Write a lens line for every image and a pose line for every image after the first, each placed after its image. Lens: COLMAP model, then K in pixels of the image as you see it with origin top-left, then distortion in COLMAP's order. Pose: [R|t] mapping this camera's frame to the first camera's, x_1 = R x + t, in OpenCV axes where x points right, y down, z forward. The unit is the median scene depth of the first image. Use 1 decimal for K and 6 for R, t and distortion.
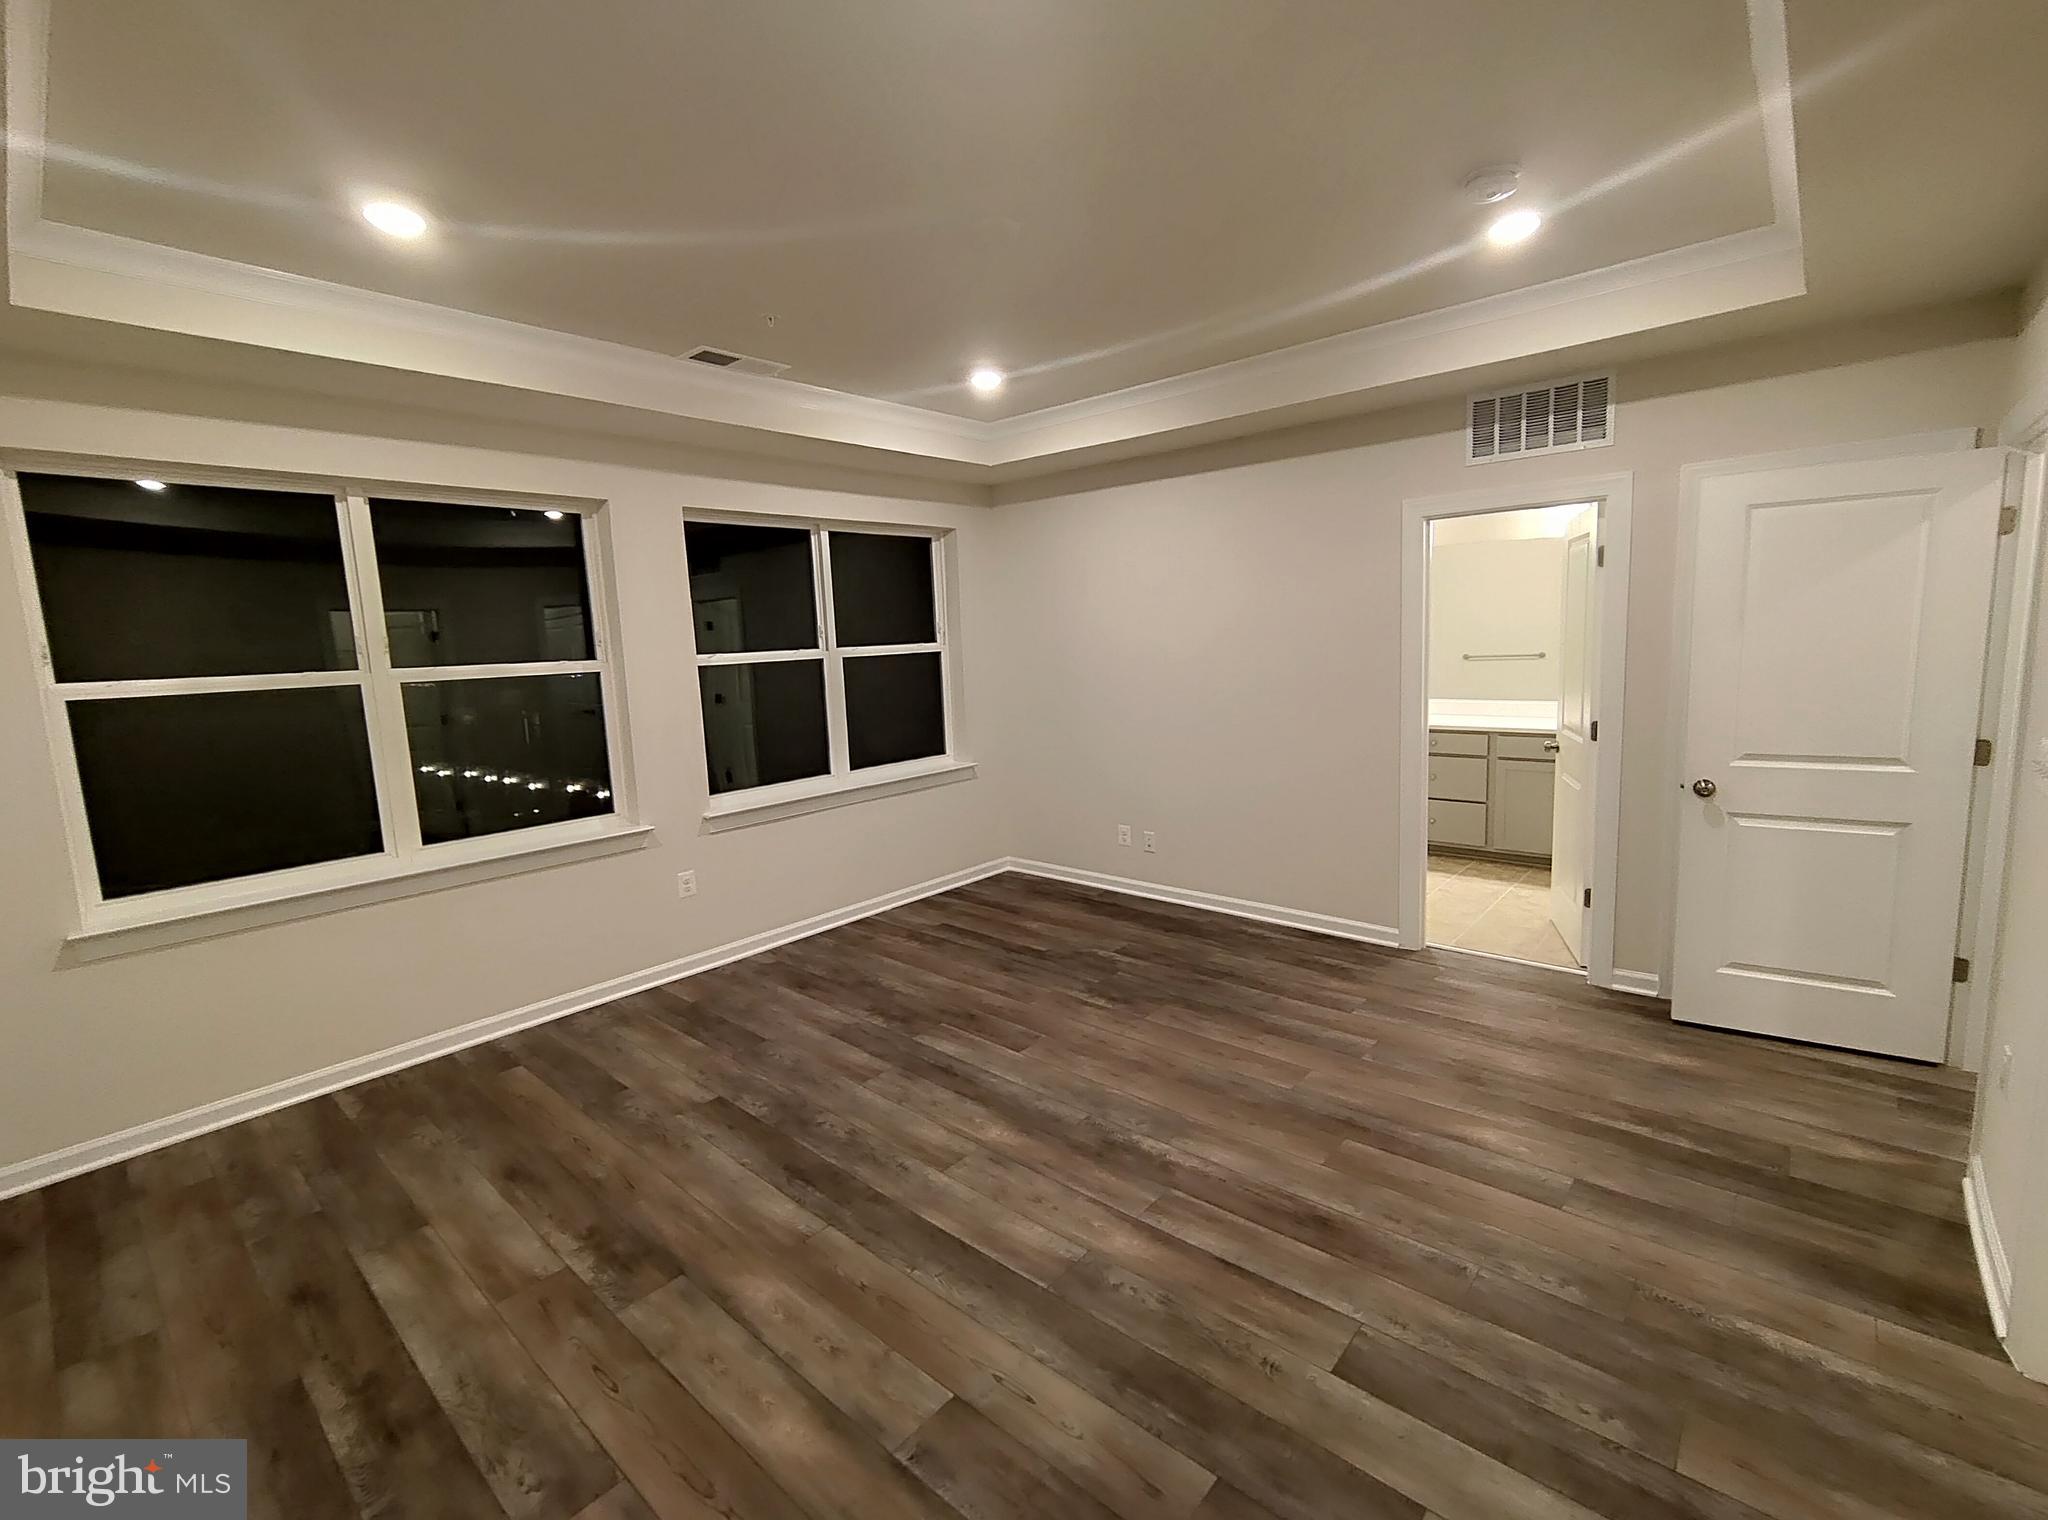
lens RADIAL K [[894.2, 0, 1030.6], [0, 894.2, 757.7], [0, 0, 1]] dist [-0.001021, 0.000260]
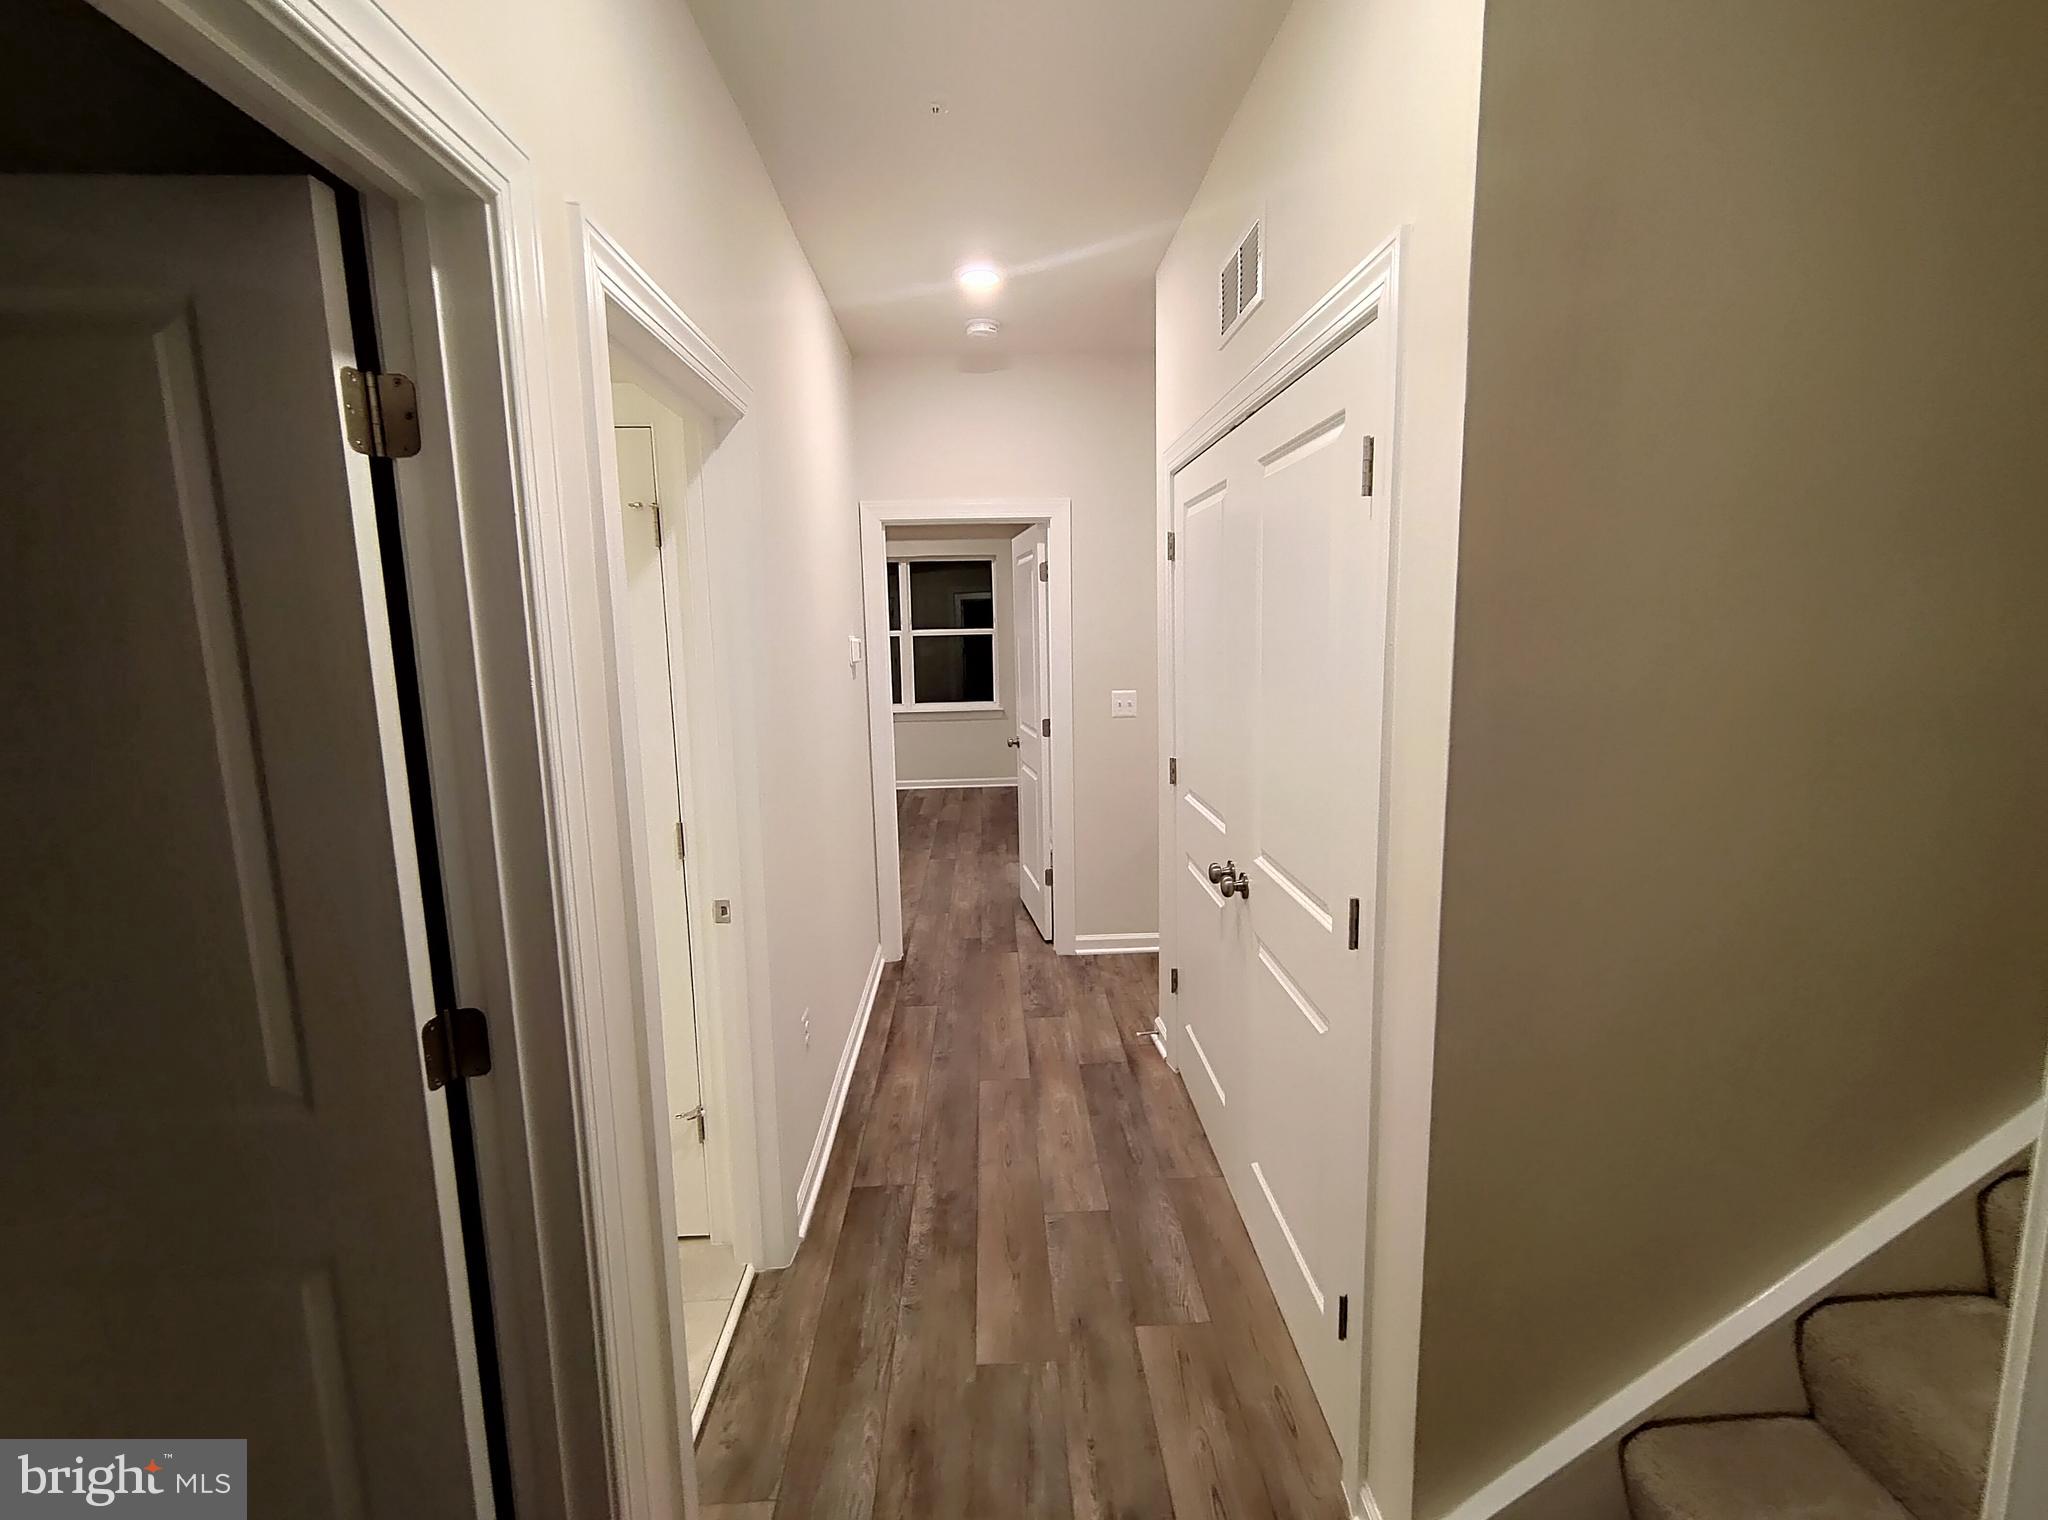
lens RADIAL K [[897.9, 0, 1030.3], [0, 897.9, 751.4], [0, 0, 1]] dist [-0.000597, 0.000991]
pose [[0.701035, 0.130084, -0.701162, 1.967177], [-0.109392, 0.991201, 0.074522, -0.075511], [0.704687, 0.024459, 0.709097, -0.083681]]
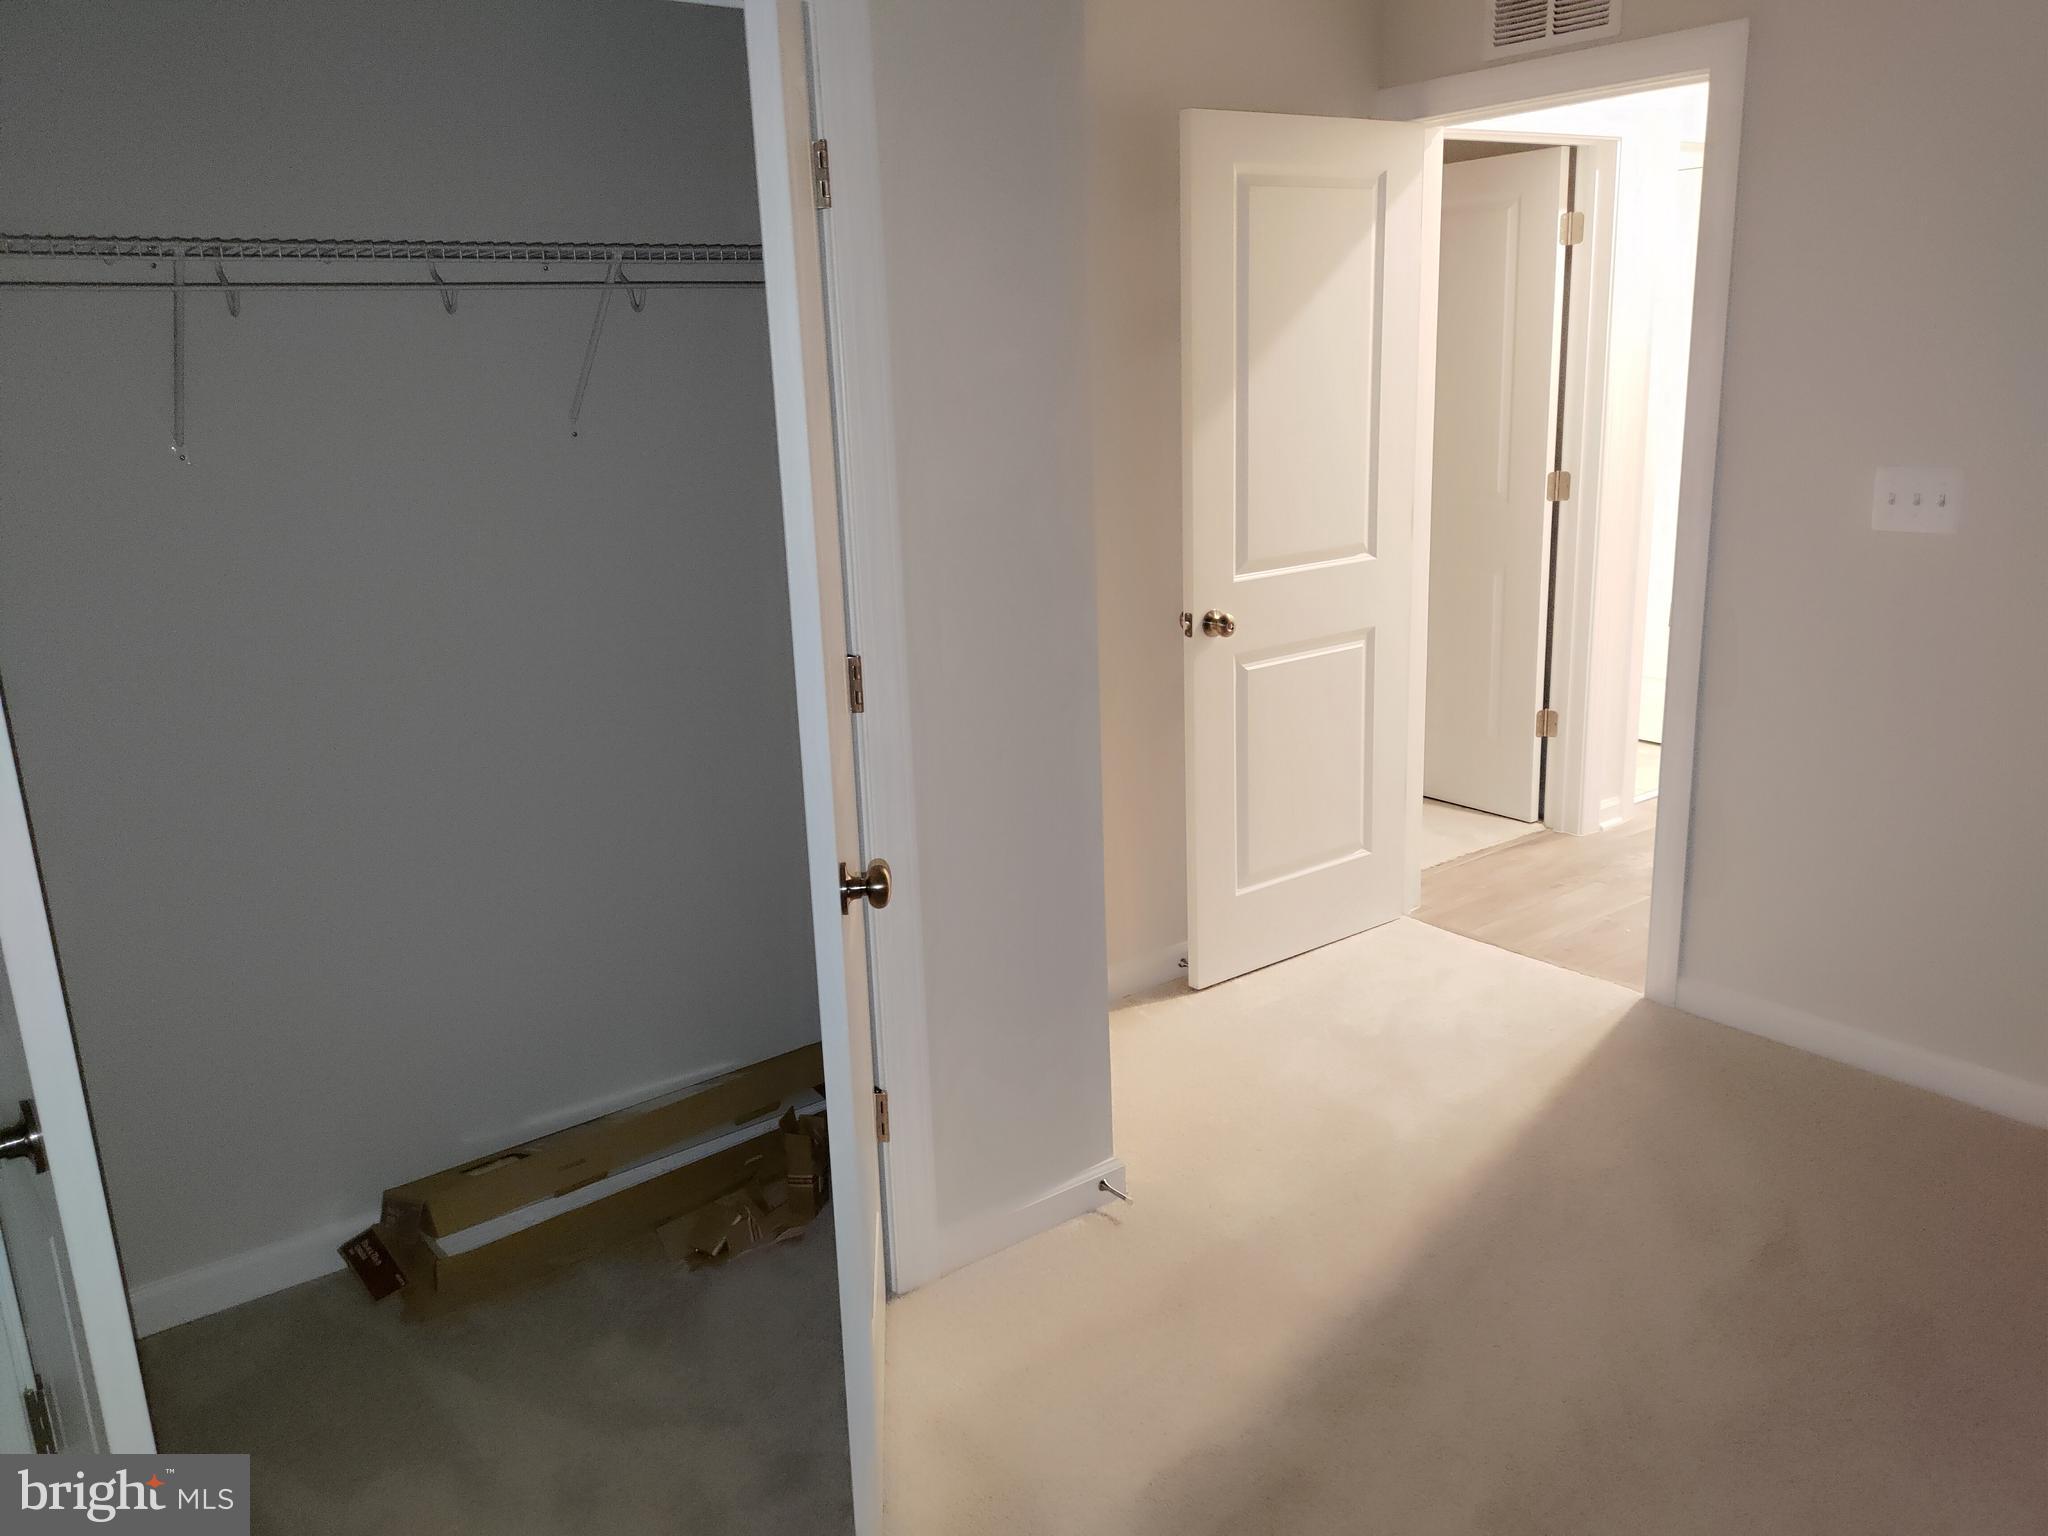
lens RADIAL K [[1584.1, 0, 1017.5], [0, 1584.1, 761.1], [0, 0, 1]] dist [0.068015, -0.079119]
pose [[-0.227149, 0.299786, -0.926570, 6.902254], [-0.084202, 0.941832, 0.325366, -0.250529], [0.970213, 0.151925, -0.188693, -0.412274]]
